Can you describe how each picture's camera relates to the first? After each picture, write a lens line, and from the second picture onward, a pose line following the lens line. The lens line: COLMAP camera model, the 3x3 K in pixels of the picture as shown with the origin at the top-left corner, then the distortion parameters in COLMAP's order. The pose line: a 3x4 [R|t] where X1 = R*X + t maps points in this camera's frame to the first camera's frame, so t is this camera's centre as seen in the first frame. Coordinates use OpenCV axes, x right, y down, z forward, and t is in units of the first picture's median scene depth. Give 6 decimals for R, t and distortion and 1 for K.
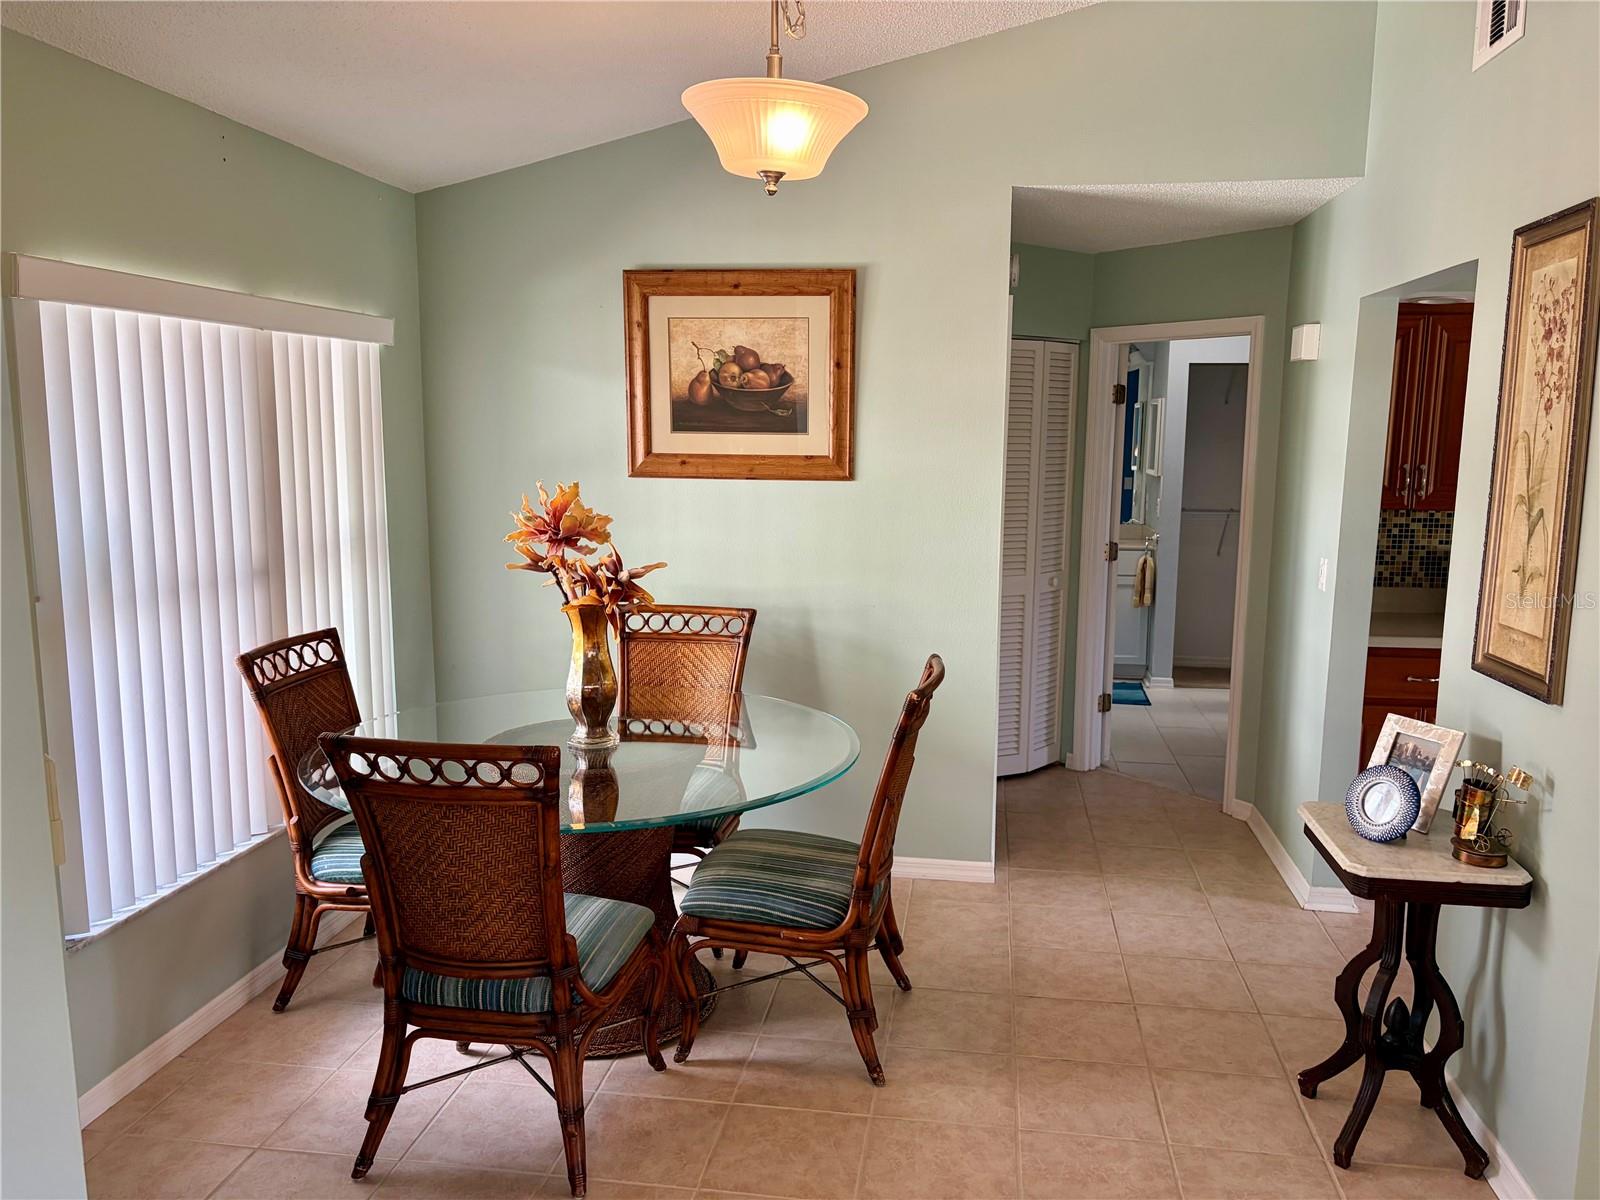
lens RADIAL K [[1240.4, 0, 796.7], [0, 1240.4, 609.2], [0, 0, 1]] dist [0.064974, -0.079715]
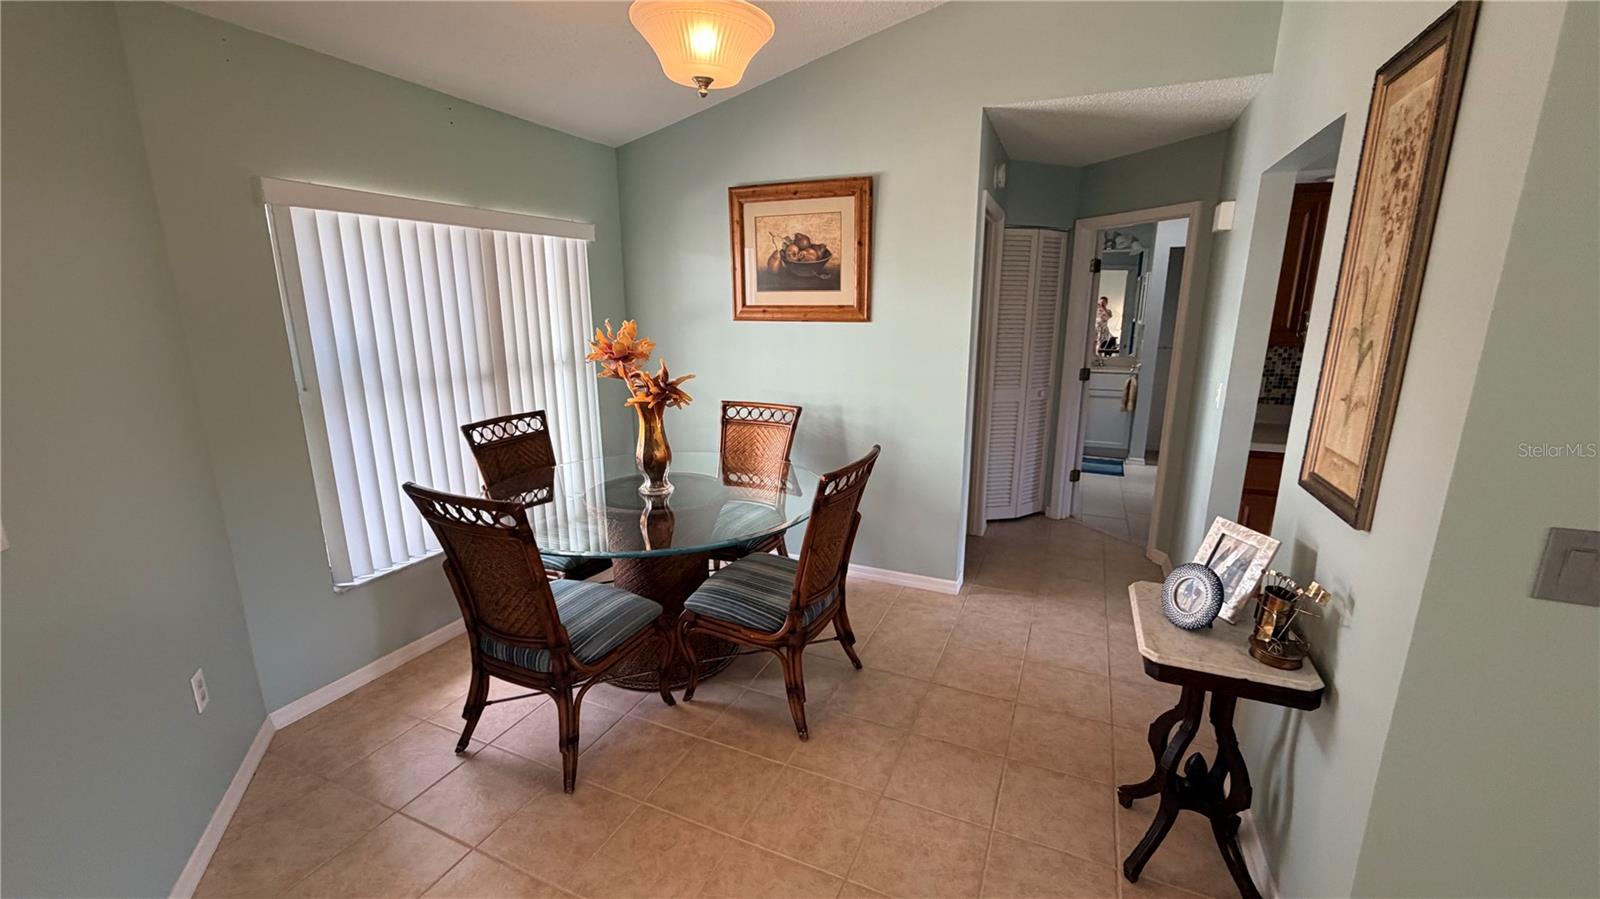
lens RADIAL K [[644.5, 0, 800.0], [0, 644.5, 449.5], [0, 0, 1]] dist [-0.000324, 0.000170]
pose [[0.962450, 0.051393, -0.266548, 0.218376], [-0.030766, 0.996239, 0.080997, -0.014367], [0.269709, -0.069755, 0.960412, 0.272688]]
